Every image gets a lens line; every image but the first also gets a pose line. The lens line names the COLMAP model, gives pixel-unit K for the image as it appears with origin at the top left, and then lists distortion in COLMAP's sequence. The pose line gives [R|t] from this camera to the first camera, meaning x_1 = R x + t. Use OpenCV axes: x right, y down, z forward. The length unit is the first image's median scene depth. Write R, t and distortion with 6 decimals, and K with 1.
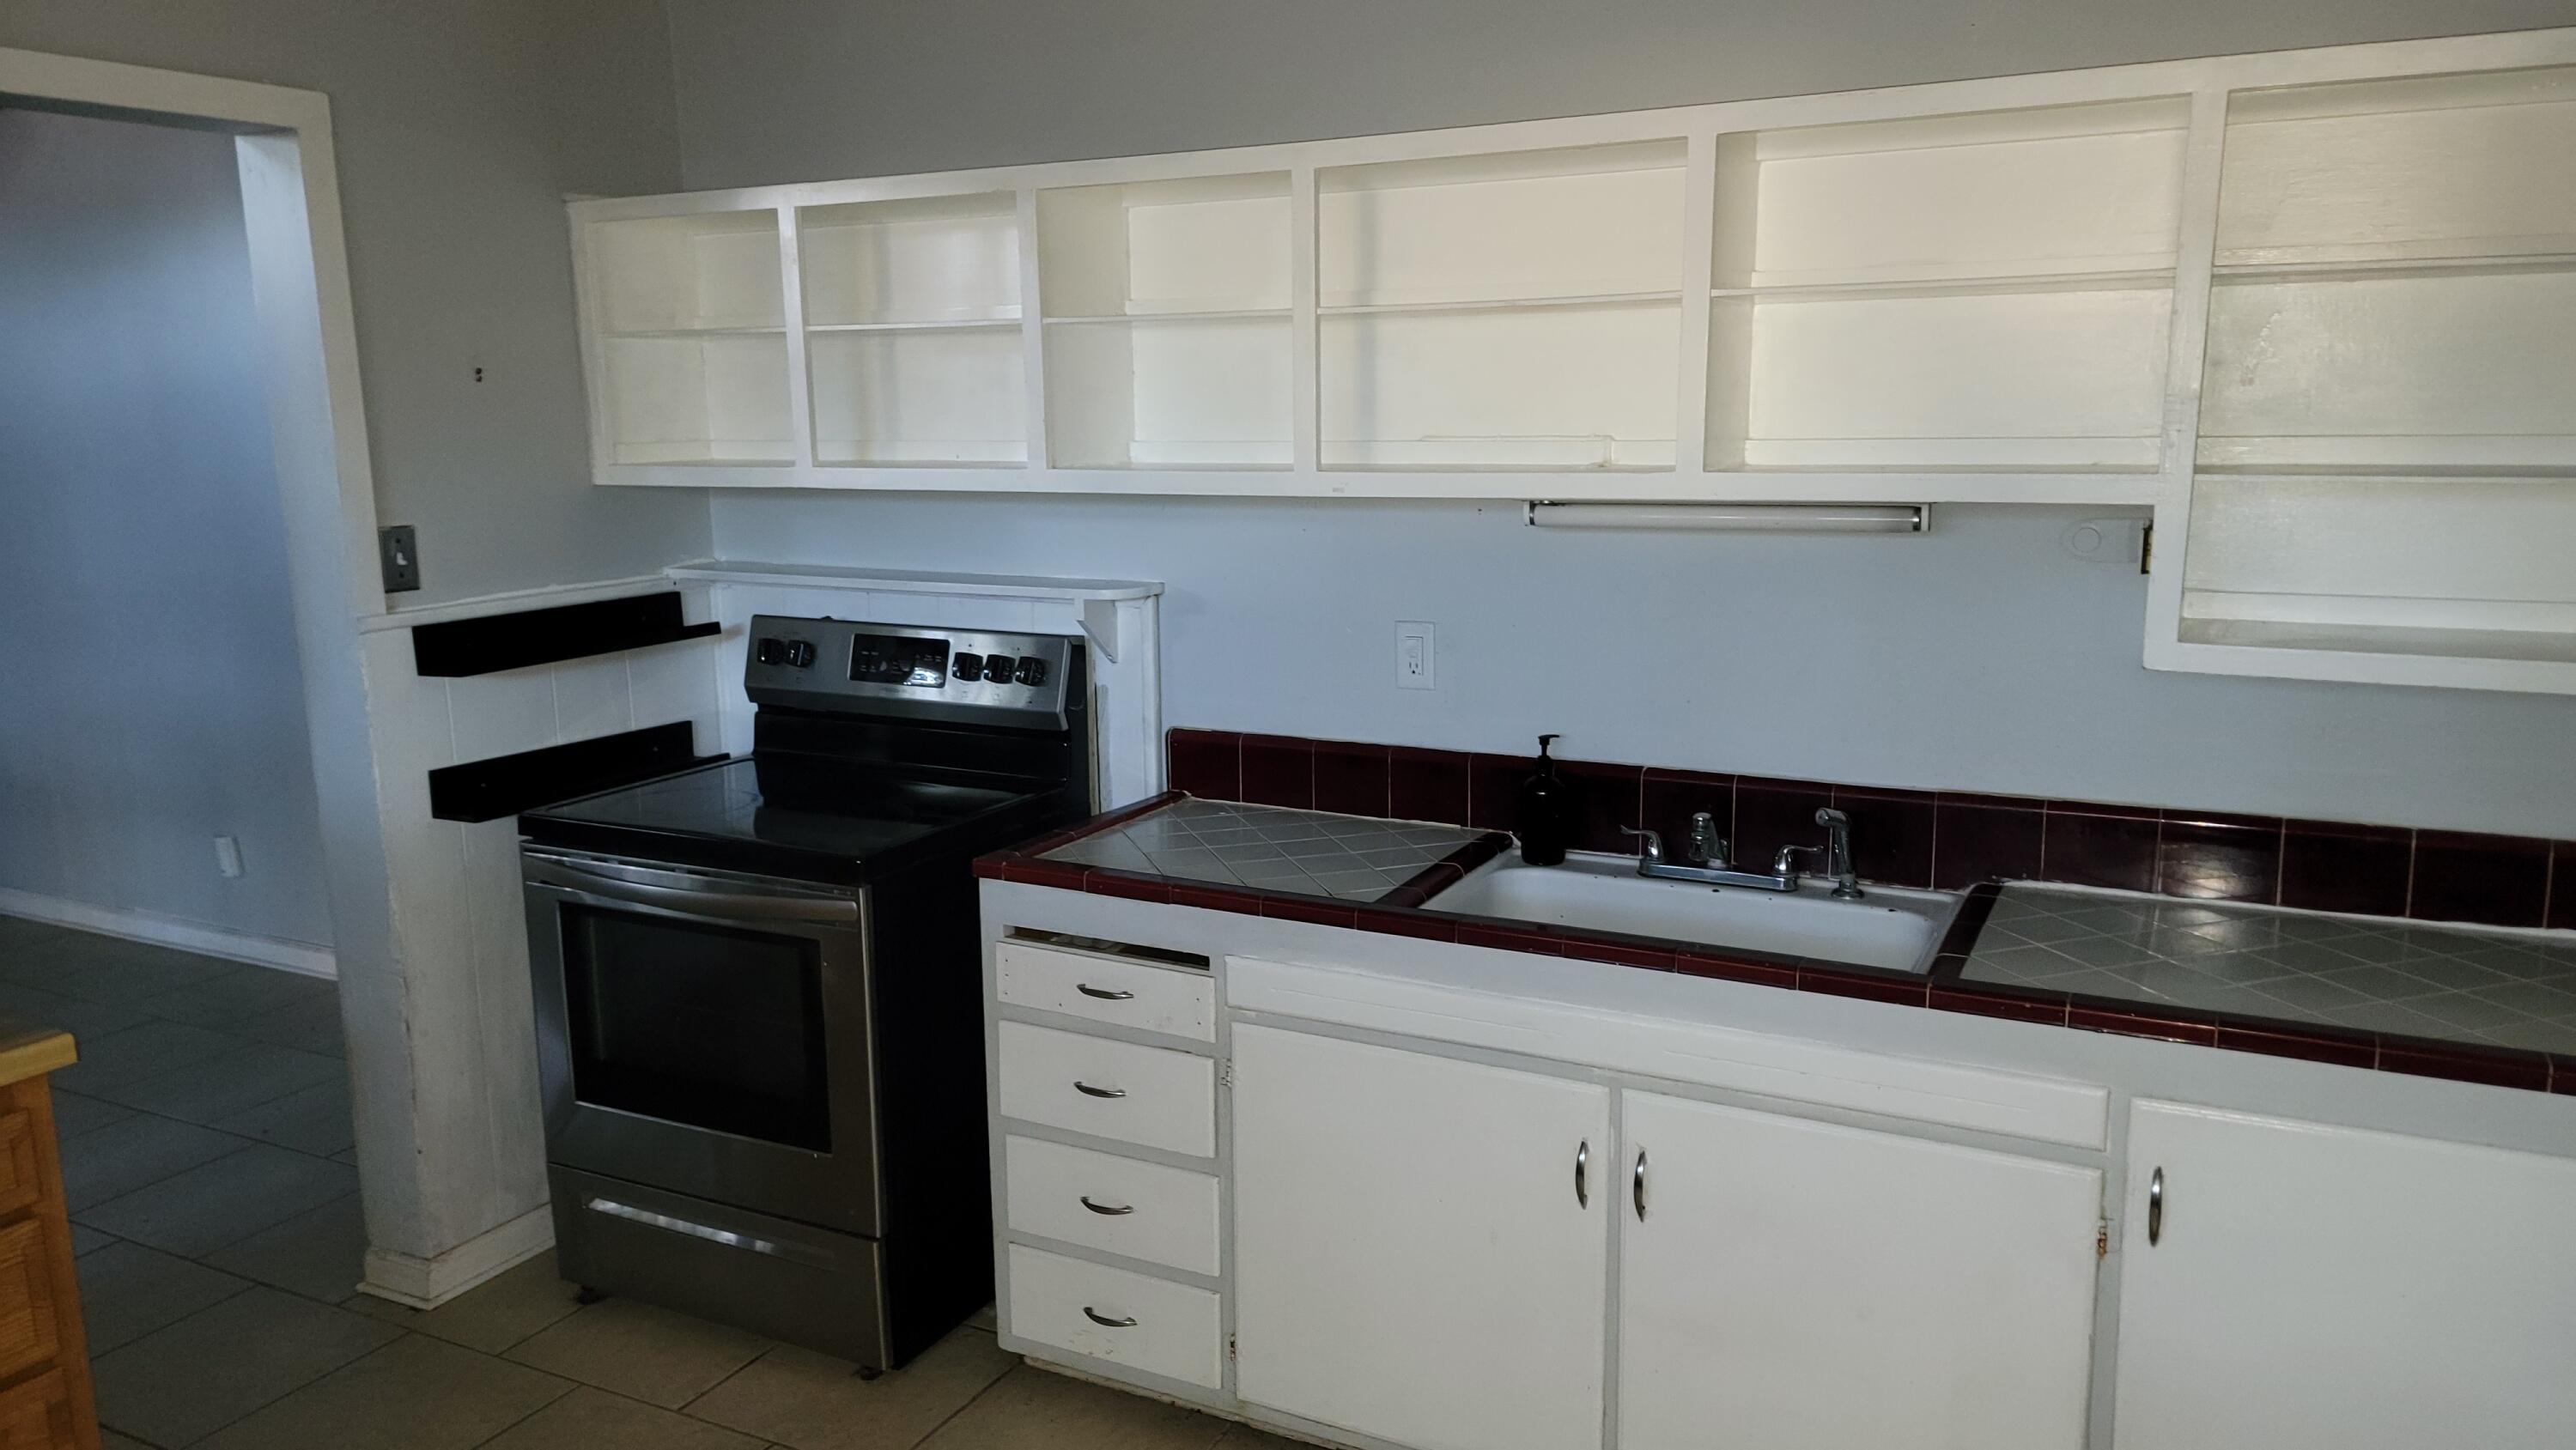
lens RADIAL K [[1779.5, 0, 1295.8], [0, 1779.5, 717.5], [0, 0, 1]] dist [0.050838, -0.035845]
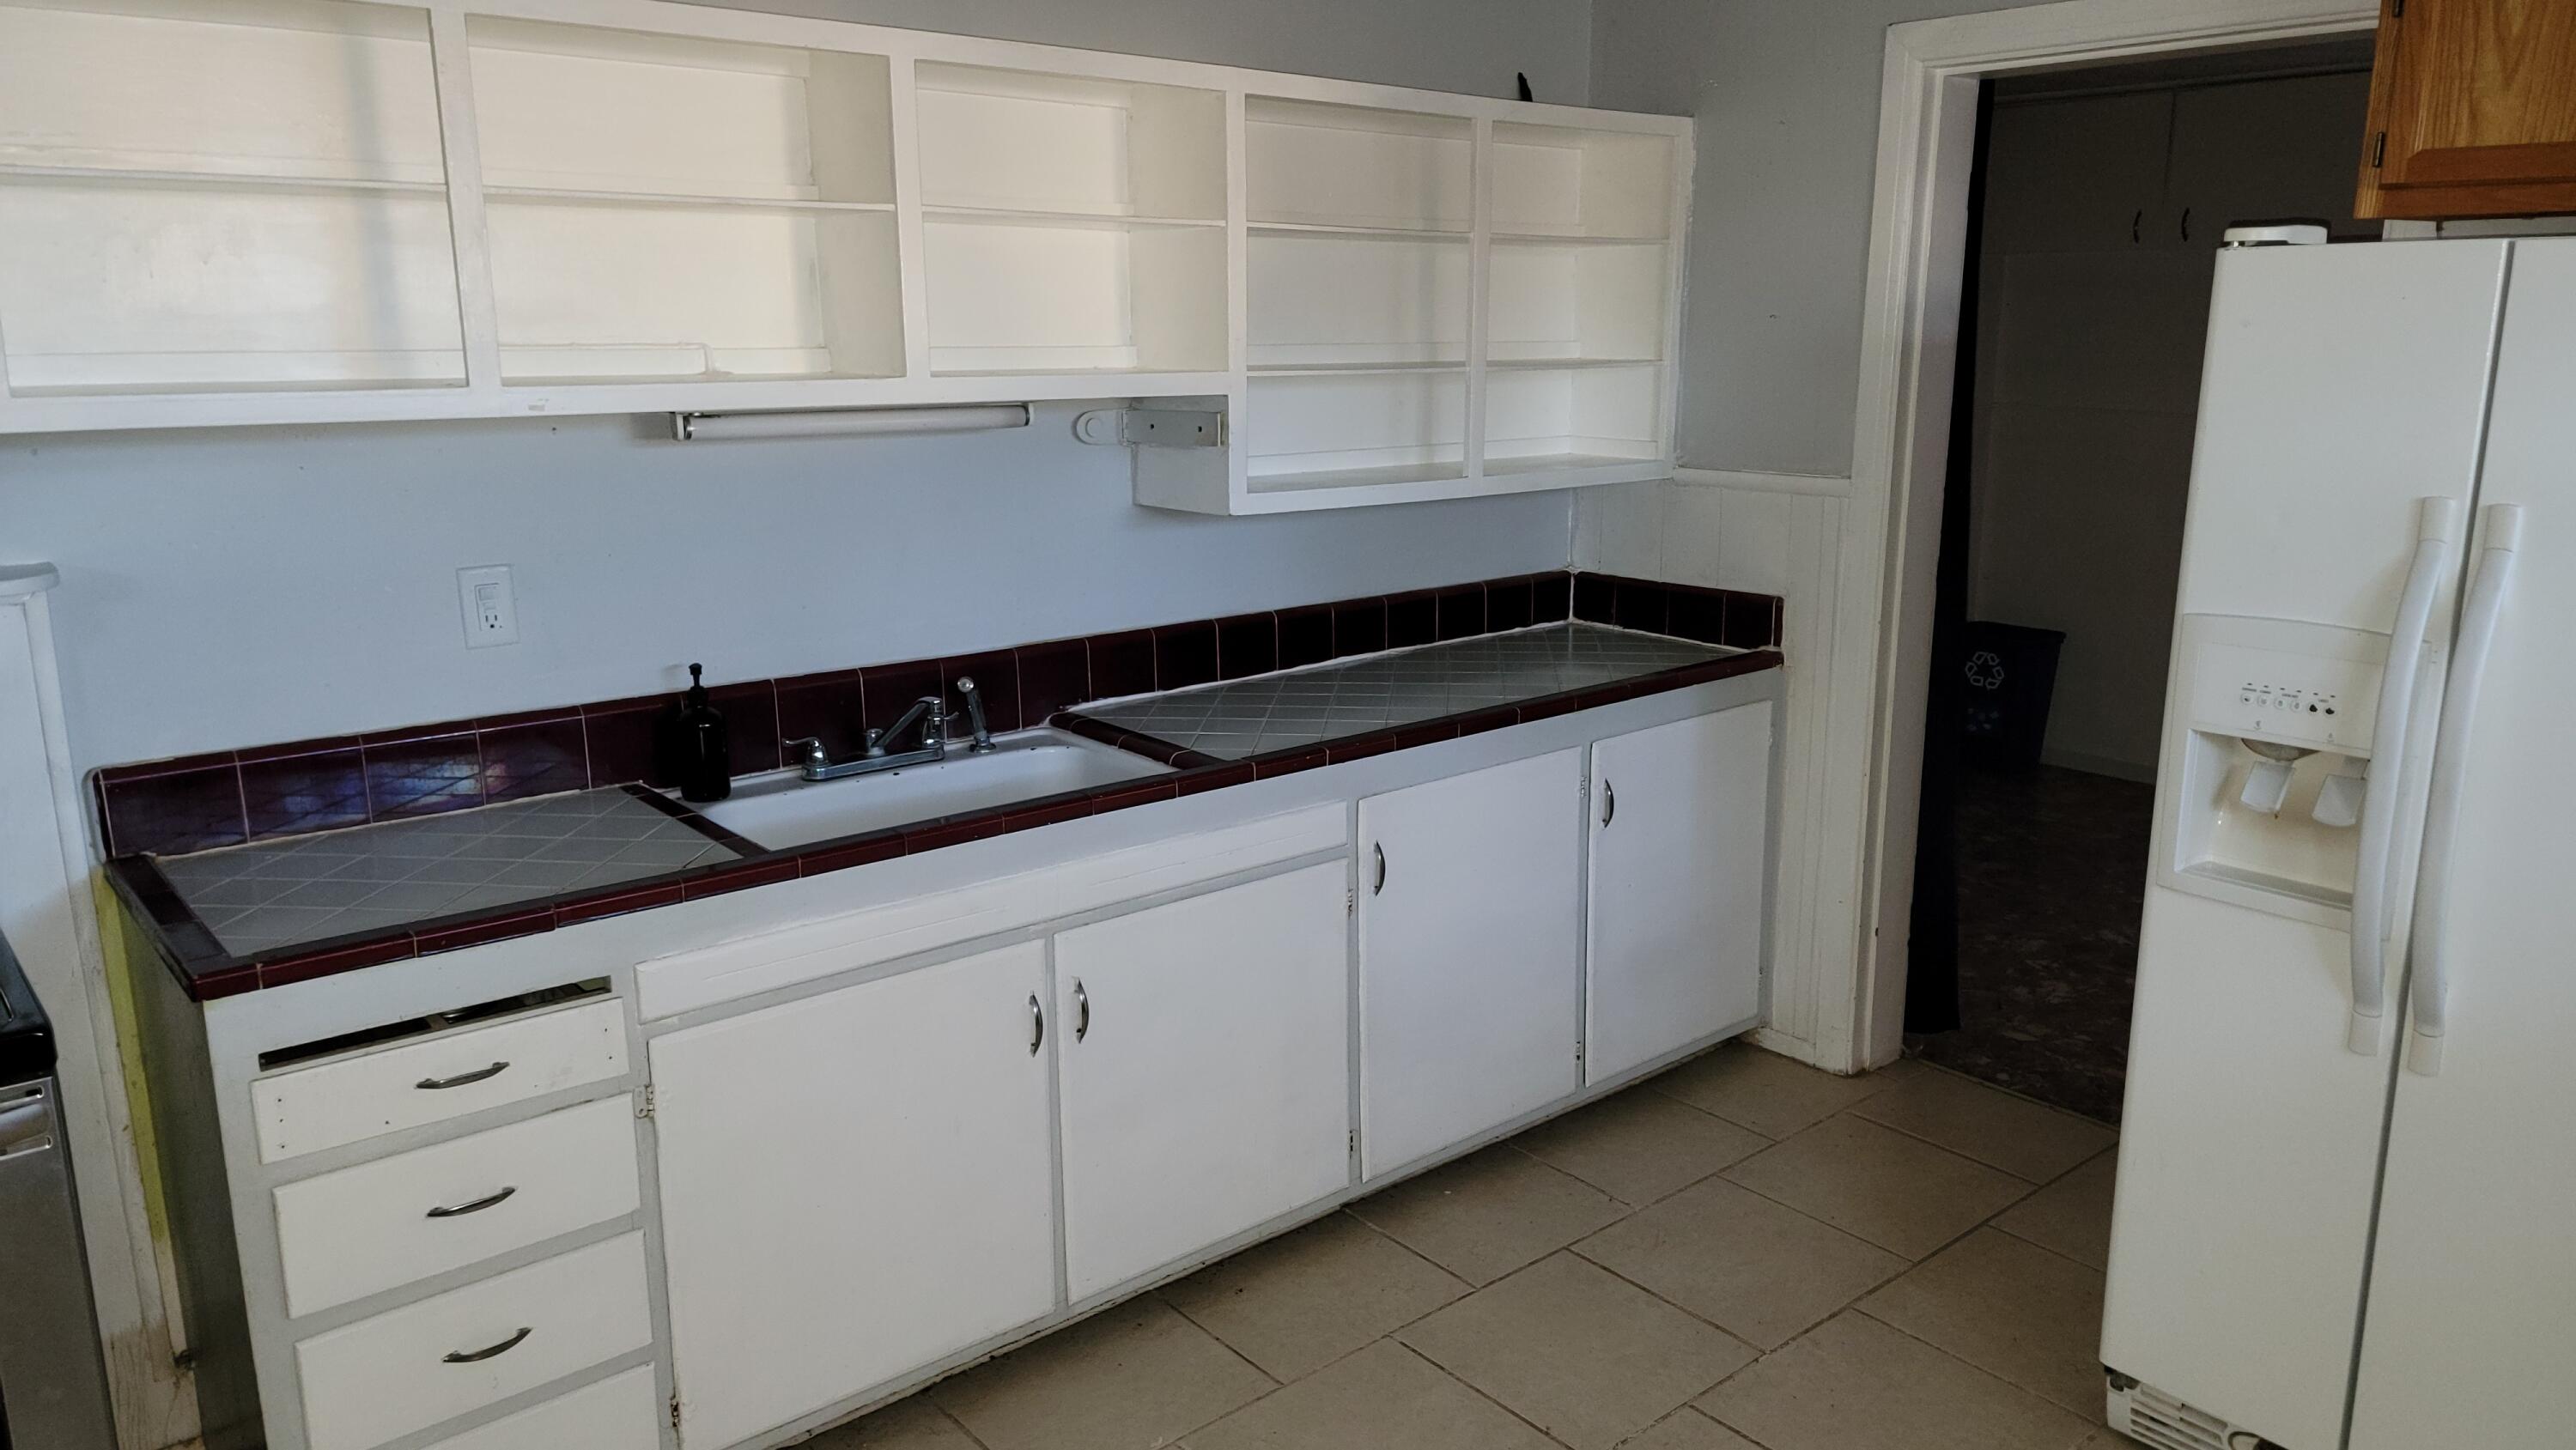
lens RADIAL K [[1779.5, 0, 1358.7], [0, 1779.5, 717.9], [0, 0, 1]] dist [0.050838, -0.035845]
pose [[0.365936, -0.192600, 0.910492, -0.637554], [0.152745, 0.977513, 0.145388, -0.049553], [-0.918020, 0.085870, 0.387126, 0.333385]]
